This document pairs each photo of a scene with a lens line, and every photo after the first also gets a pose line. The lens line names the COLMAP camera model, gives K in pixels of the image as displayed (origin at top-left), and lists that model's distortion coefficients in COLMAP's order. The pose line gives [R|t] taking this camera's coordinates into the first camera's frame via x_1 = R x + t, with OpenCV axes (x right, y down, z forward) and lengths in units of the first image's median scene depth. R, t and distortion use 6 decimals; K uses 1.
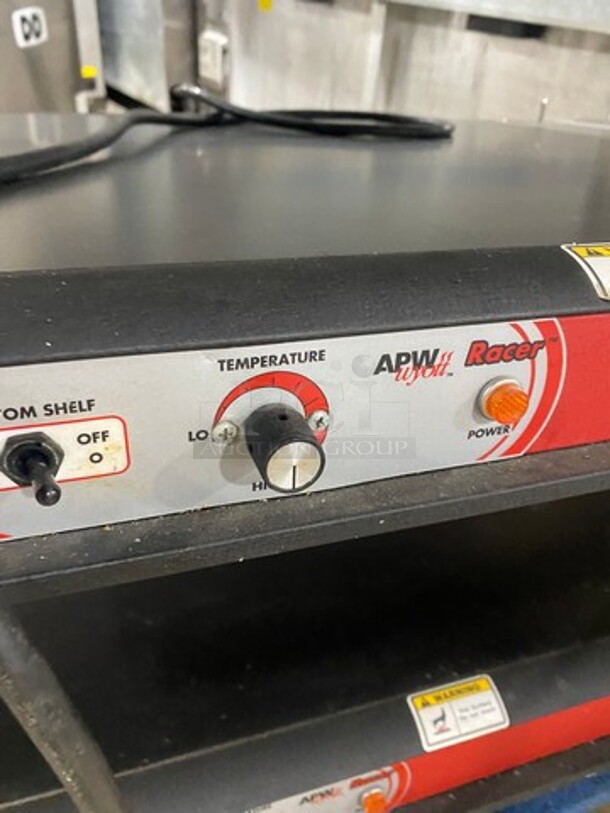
lens RADIAL K [[609.9, 0, 305.6], [0, 609.9, 407.1], [0, 0, 1]] dist [0.016212, 0.001469]
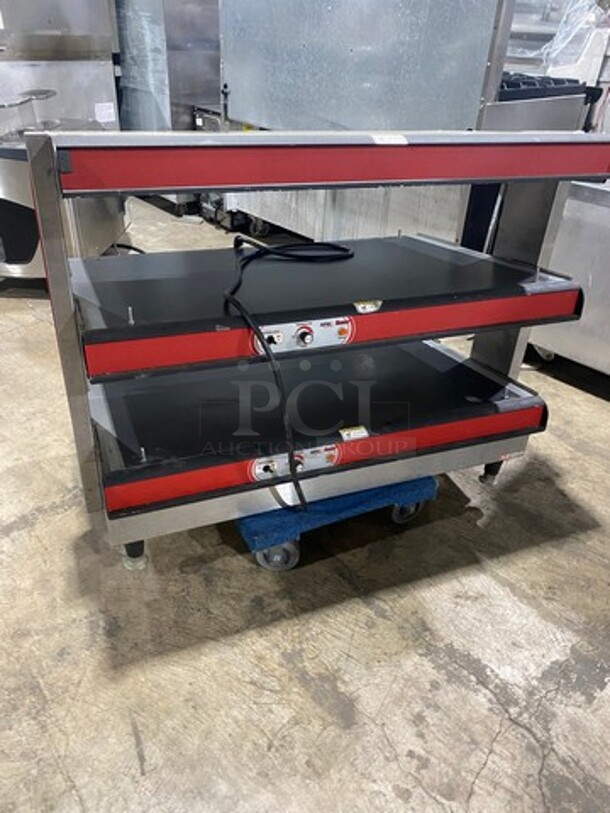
lens RADIAL K [[609.9, 0, 304.6], [0, 609.9, 407.2], [0, 0, 1]] dist [0.016212, 0.001469]
pose [[0.996612, -0.064500, 0.051026, -0.395391], [0.068652, 0.994073, -0.084301, 1.221403], [-0.045286, 0.087518, 0.995133, -4.871469]]
